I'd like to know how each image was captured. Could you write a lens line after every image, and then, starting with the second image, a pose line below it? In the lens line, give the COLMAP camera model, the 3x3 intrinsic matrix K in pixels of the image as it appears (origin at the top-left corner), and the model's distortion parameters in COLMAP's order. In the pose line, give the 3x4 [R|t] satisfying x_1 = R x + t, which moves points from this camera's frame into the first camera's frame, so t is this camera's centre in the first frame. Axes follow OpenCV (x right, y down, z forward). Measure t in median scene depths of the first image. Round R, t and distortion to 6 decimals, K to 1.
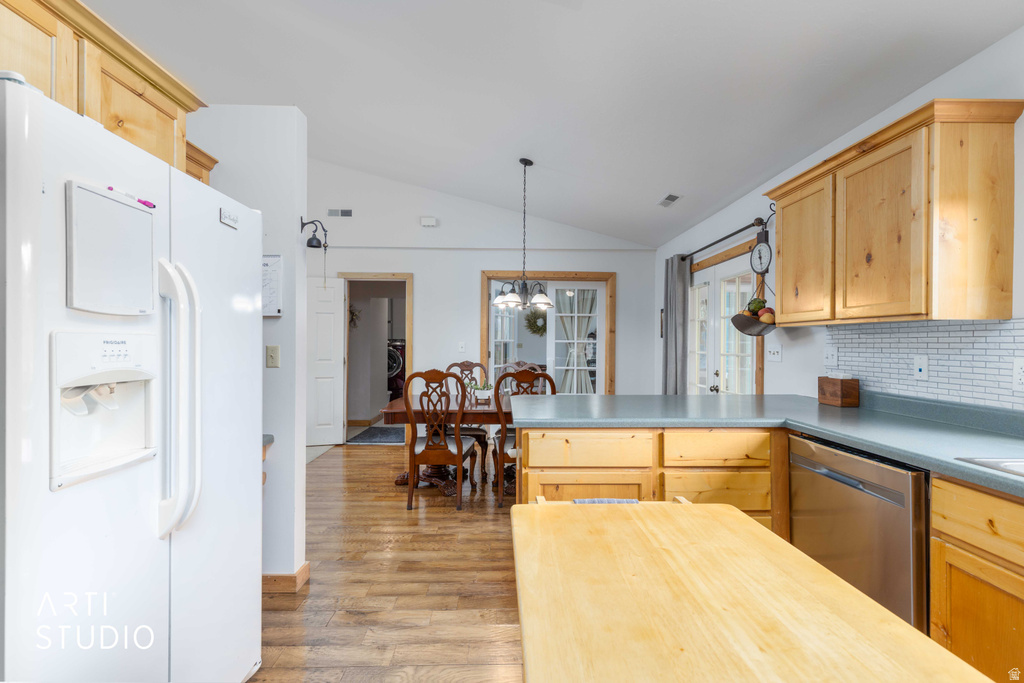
lens RADIAL K [[459.3, 0, 510.1], [0, 459.3, 343.6], [0, 0, 1]] dist [0.003600, 0.000538]
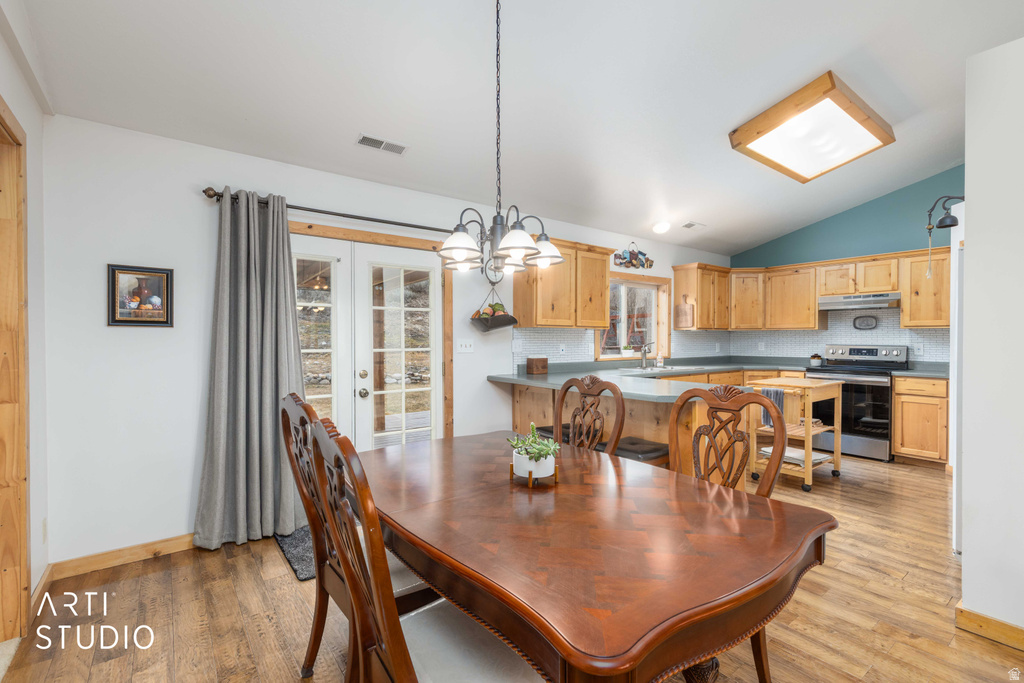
lens RADIAL K [[459.3, 0, 510.1], [0, 459.3, 343.6], [0, 0, 1]] dist [0.003600, 0.000538]
pose [[-0.584994, -0.009190, 0.810985, -0.658319], [0.000310, 0.999933, 0.011554, -0.000454], [-0.811037, 0.007010, -0.584952, 2.198407]]
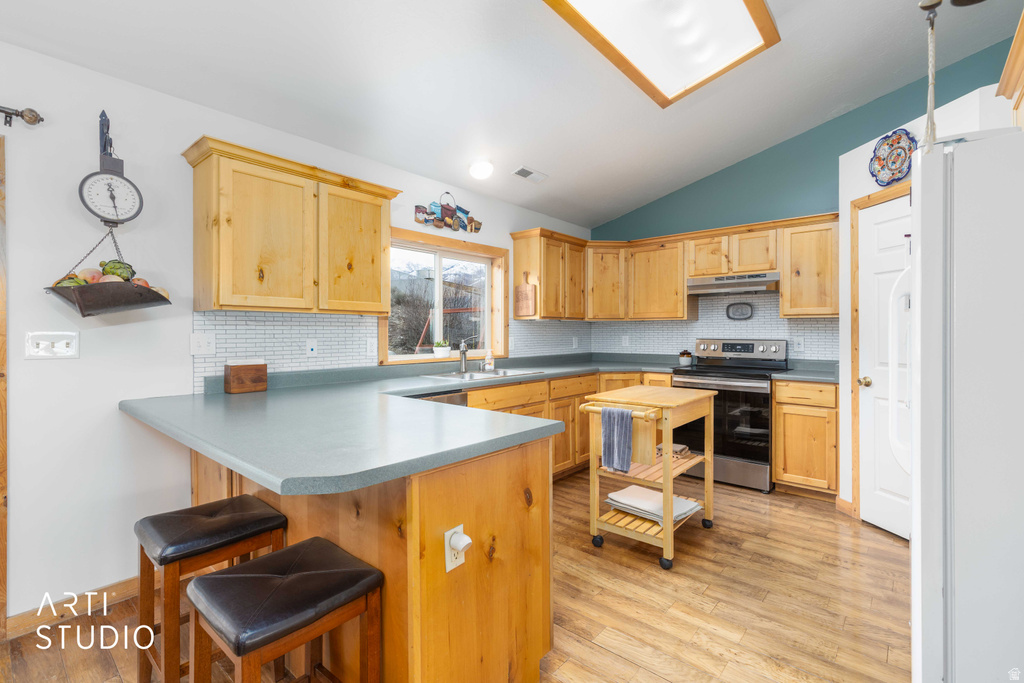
lens RADIAL K [[463.7, 0, 510.9], [0, 463.7, 333.3], [0, 0, 1]] dist [0.005950, 0.000138]
pose [[-0.741811, -0.001569, 0.670607, -0.406243], [0.000579, 0.999995, 0.002979, 0.004736], [-0.670608, 0.002598, -0.741807, 1.431259]]
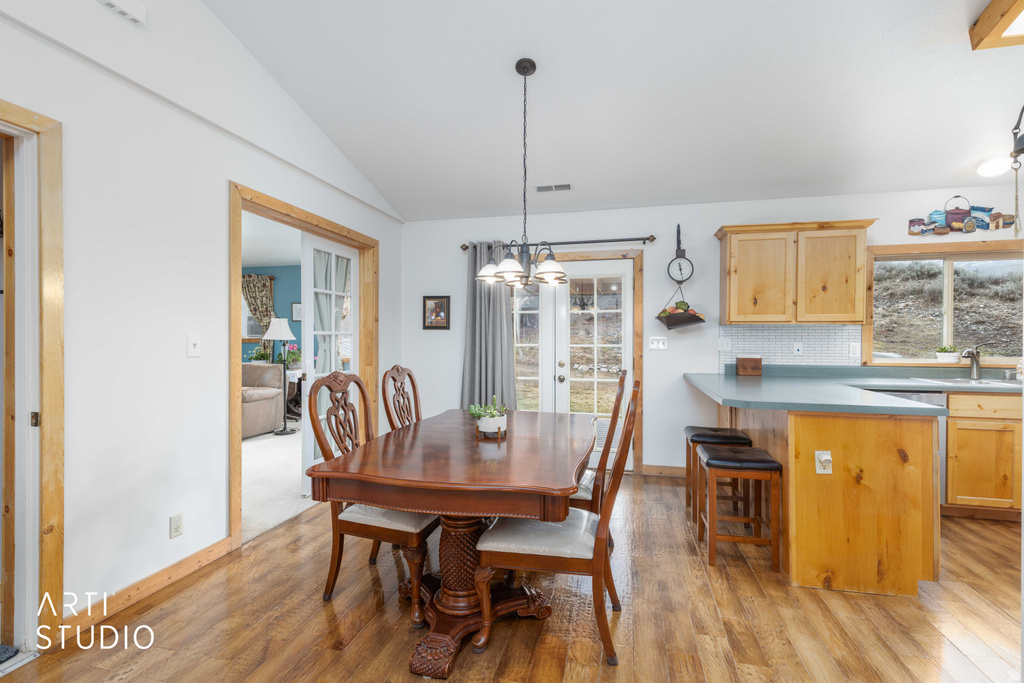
lens RADIAL K [[469.3, 0, 509.3], [0, 469.3, 342.3], [0, 0, 1]] dist [0.001451, 0.000342]
pose [[0.260093, -0.013769, 0.965485, -1.101316], [0.000545, 0.999900, 0.014113, -0.001864], [-0.965583, -0.003144, 0.260075, 1.443636]]
